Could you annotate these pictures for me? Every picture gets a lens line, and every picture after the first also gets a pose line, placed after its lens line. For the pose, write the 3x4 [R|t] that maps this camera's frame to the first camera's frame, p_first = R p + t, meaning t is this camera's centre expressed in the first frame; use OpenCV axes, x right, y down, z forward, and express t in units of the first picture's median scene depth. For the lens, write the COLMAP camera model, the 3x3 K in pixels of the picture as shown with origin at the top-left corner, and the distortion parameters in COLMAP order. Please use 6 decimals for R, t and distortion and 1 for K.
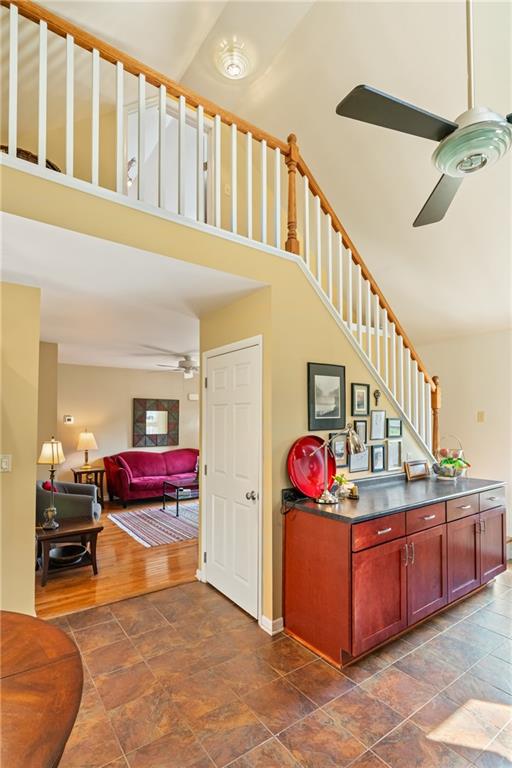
lens RADIAL K [[363.4, 0, 234.4], [0, 363.4, 416.9], [0, 0, 1]] dist [-0.006120, 0.000597]
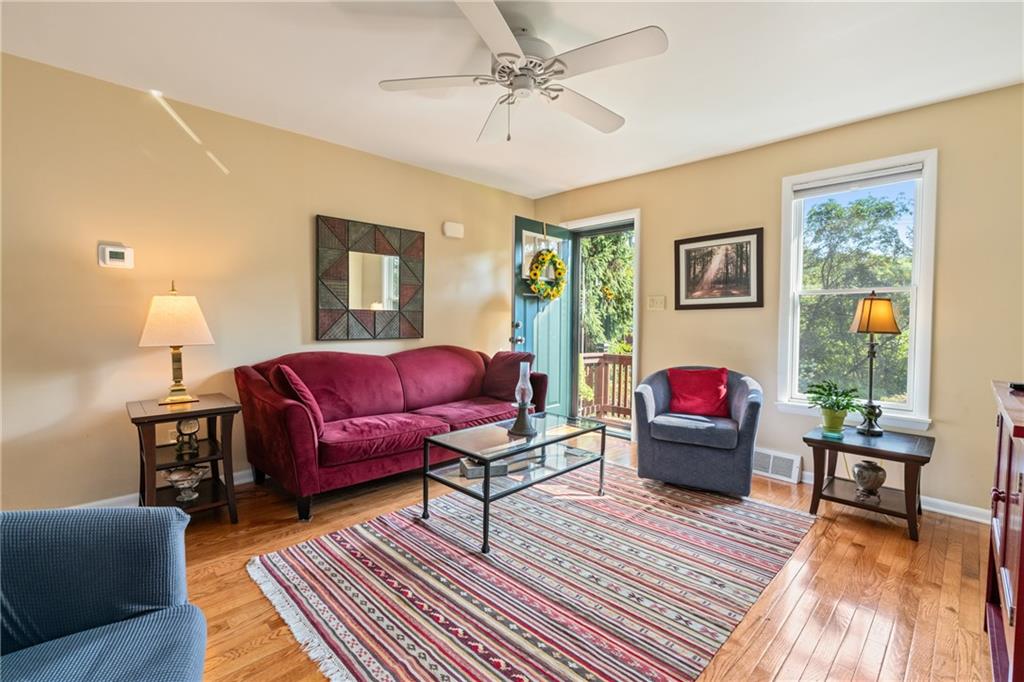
lens RADIAL K [[467.4, 0, 508.4], [0, 467.4, 337.0], [0, 0, 1]] dist [-0.011594, 0.005511]
pose [[0.985546, -0.001485, 0.169403, -0.169902], [-0.007850, 0.998487, 0.054425, 0.052823], [-0.169228, -0.054968, 0.984043, 0.498208]]
